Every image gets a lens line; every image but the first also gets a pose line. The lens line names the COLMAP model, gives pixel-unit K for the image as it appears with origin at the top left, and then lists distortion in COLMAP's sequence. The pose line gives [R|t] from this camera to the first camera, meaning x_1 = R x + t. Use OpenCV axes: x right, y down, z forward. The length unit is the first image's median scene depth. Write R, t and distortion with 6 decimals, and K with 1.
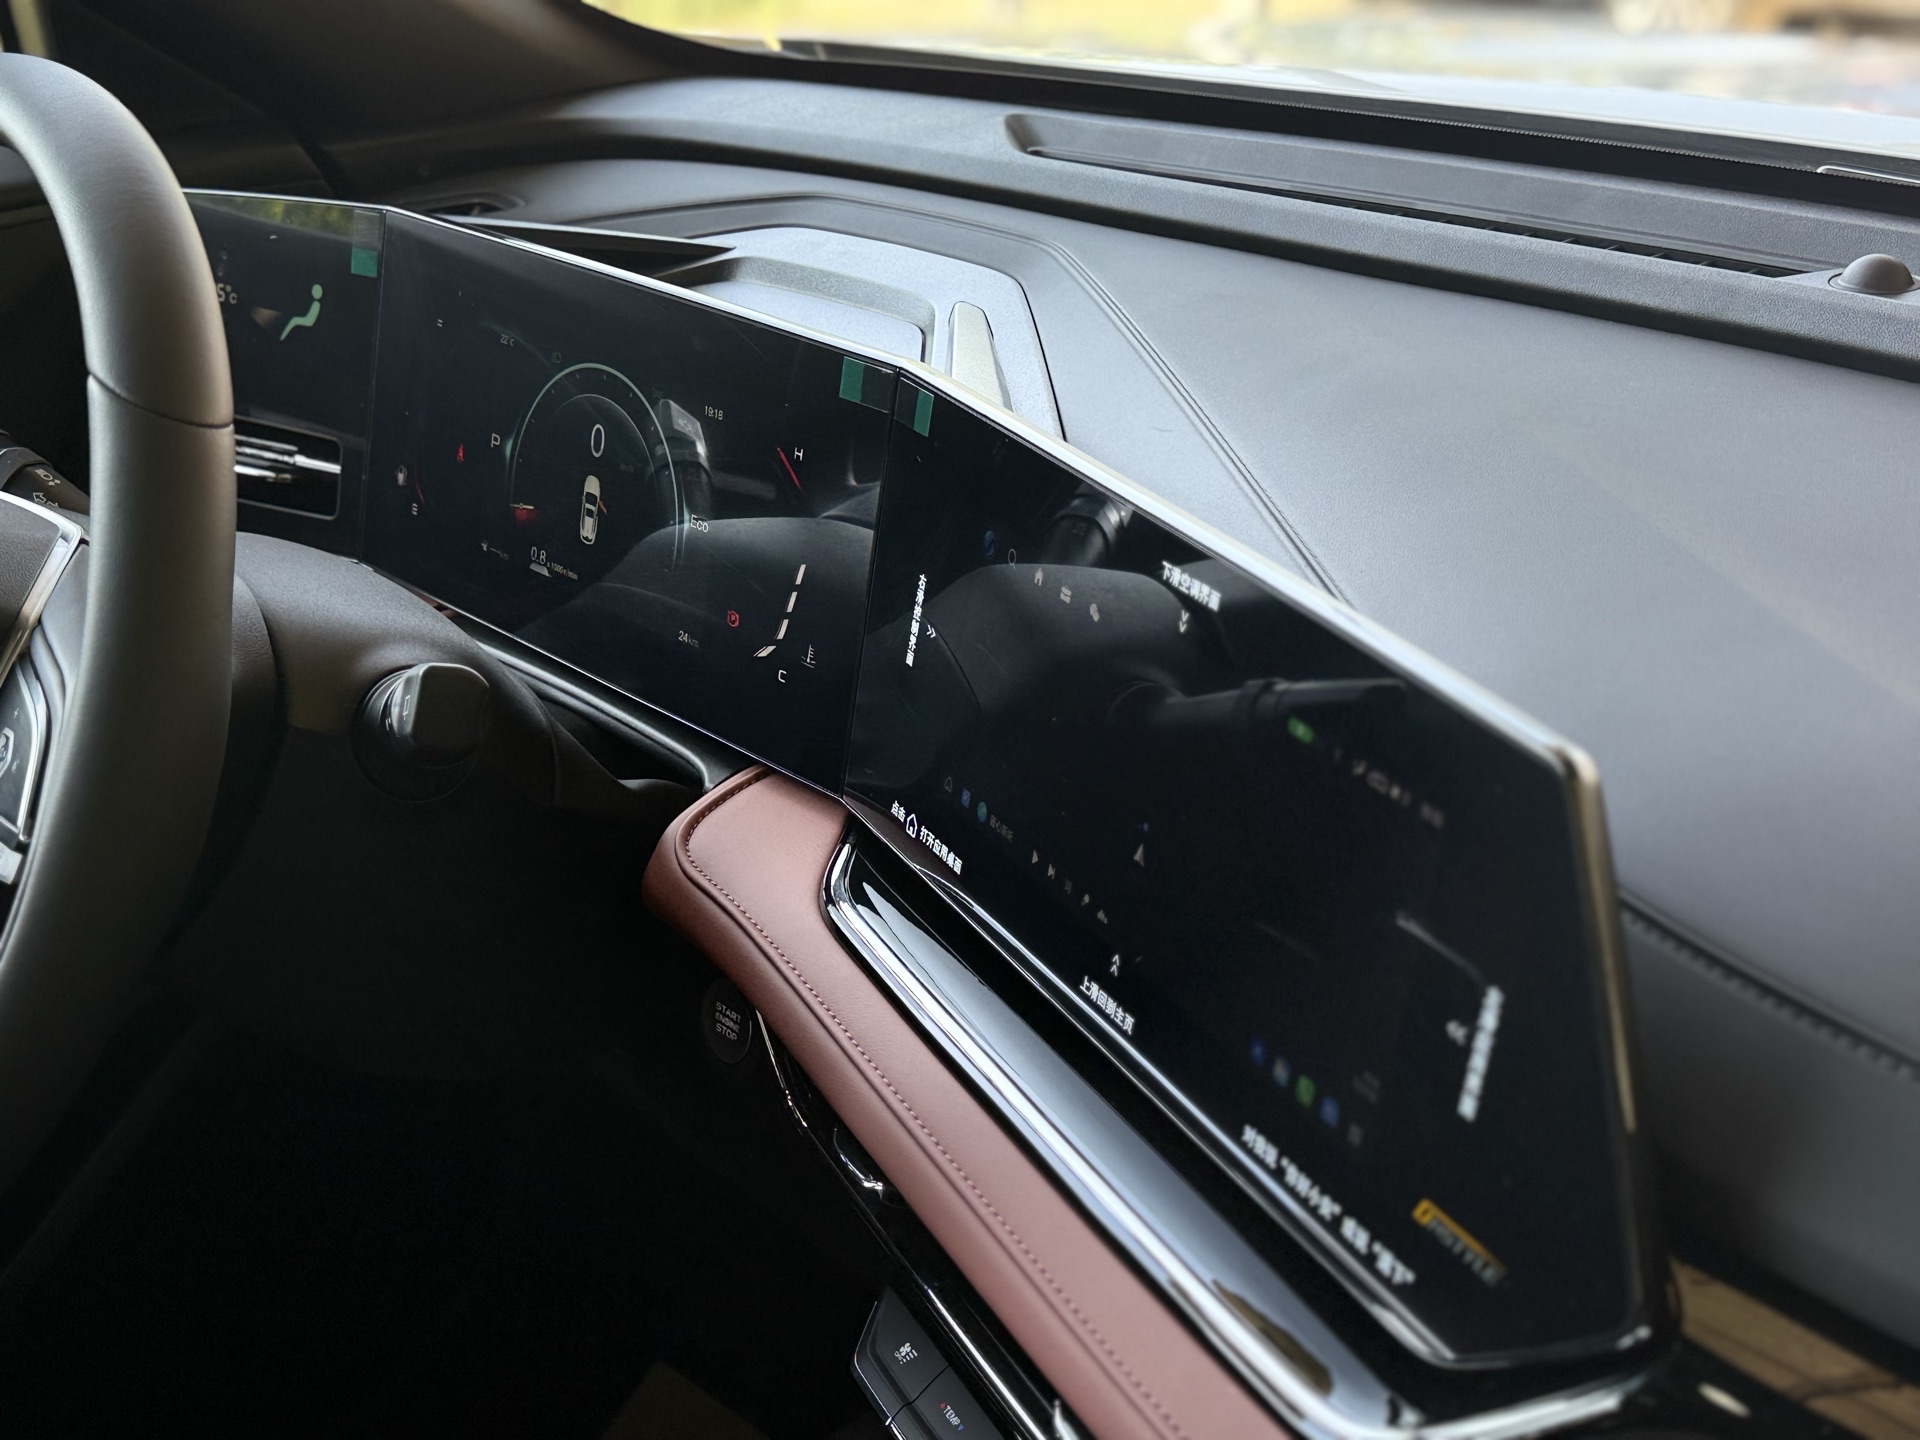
lens RADIAL K [[2608.1, 0, 955.9], [0, 2608.1, 723.3], [0, 0, 1]] dist [0.130477, 0.000000]
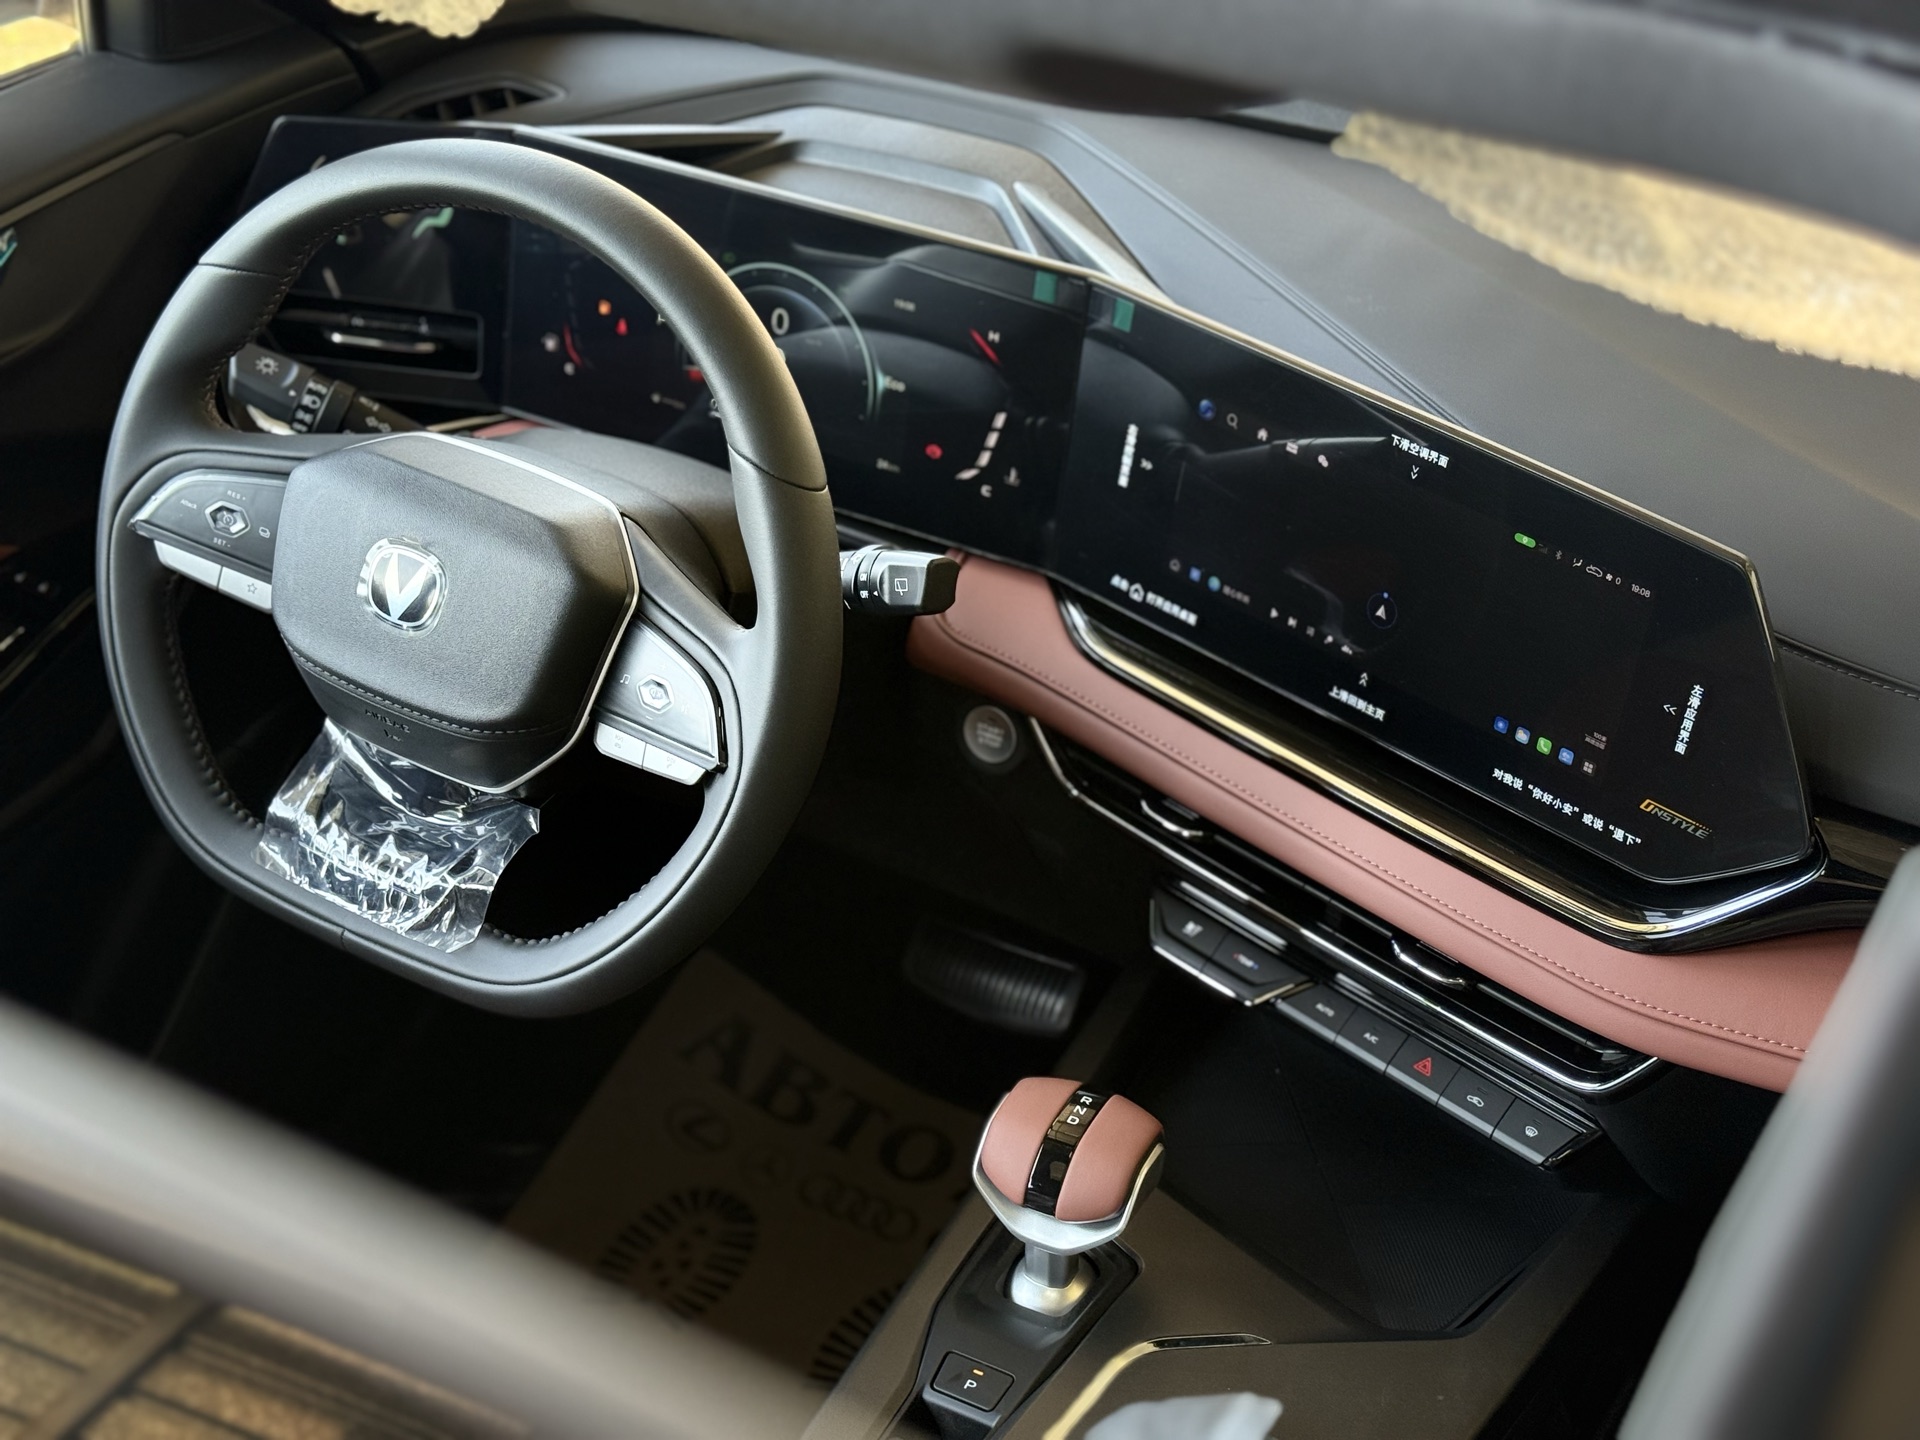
lens RADIAL K [[2756.2, 0, 945.7], [0, 2756.2, 730.3], [0, 0, 1]] dist [0.134539, 0.000000]
pose [[0.940725, -0.171196, 0.292795, -0.700152], [0.108095, 0.969581, 0.219609, -0.285262], [-0.321484, -0.174942, 0.930614, -0.524798]]
